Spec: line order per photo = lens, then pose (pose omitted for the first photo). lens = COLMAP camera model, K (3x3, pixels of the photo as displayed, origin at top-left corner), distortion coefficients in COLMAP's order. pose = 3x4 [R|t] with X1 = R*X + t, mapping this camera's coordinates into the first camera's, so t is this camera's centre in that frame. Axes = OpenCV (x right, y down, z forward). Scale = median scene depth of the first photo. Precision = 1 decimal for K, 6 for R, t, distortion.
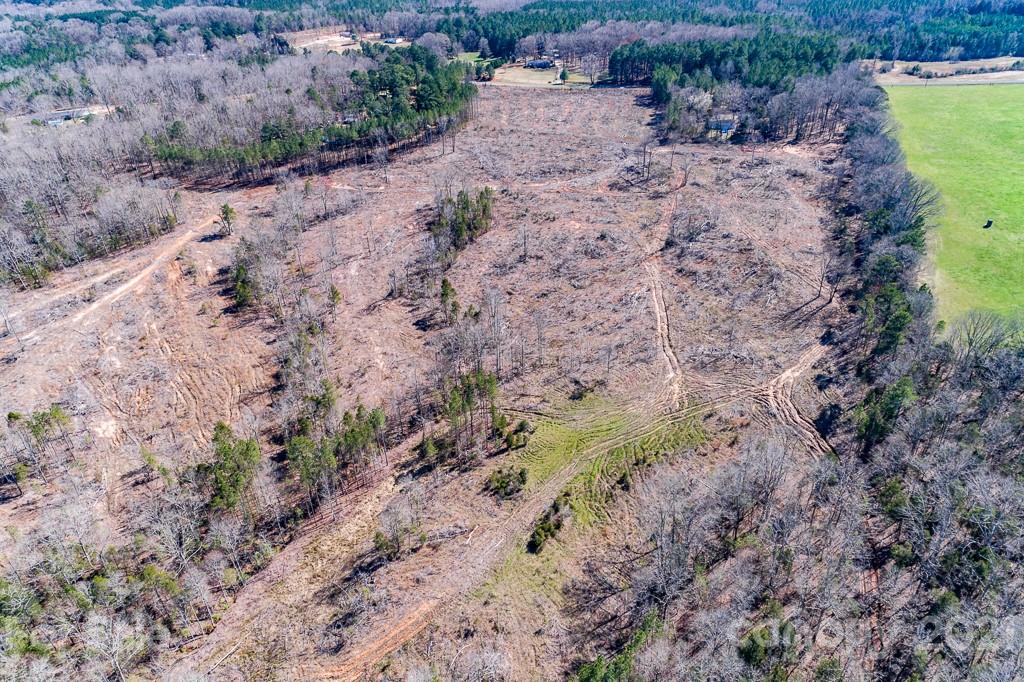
lens RADIAL K [[684.8, 0, 510.7], [0, 684.8, 339.9], [0, 0, 1]] dist [0.028181, 0.010761]
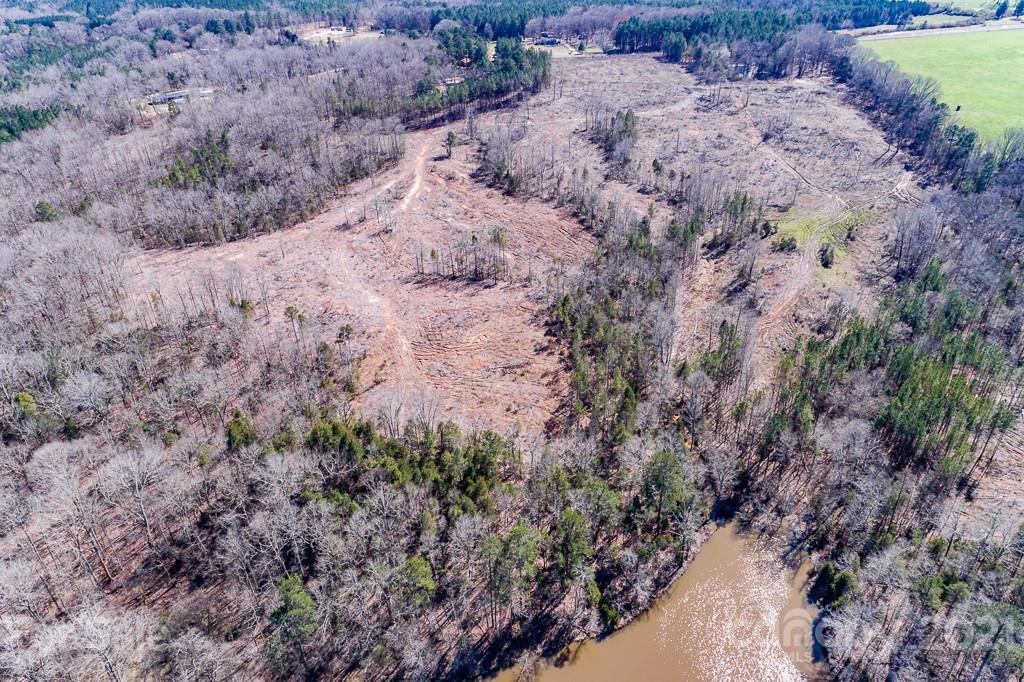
lens RADIAL K [[684.8, 0, 510.7], [0, 684.8, 339.9], [0, 0, 1]] dist [0.028181, 0.010761]
pose [[0.975323, -0.115327, 0.188269, -0.638564], [0.117773, 0.993039, -0.001822, 0.231390], [-0.186748, 0.023950, 0.982116, -0.327446]]
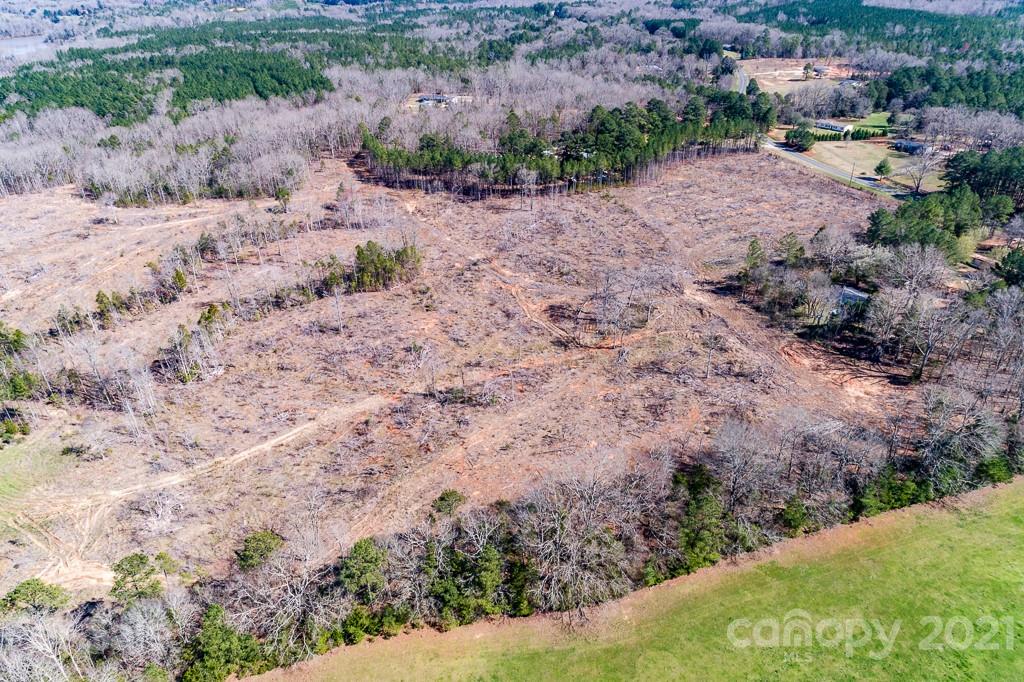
lens RADIAL K [[684.8, 0, 510.7], [0, 684.8, 339.9], [0, 0, 1]] dist [0.028181, 0.010761]
pose [[0.560965, 0.422288, -0.712033, 0.802324], [-0.430732, 0.883403, 0.184577, -0.374781], [0.706957, 0.203155, 0.677451, 0.566785]]
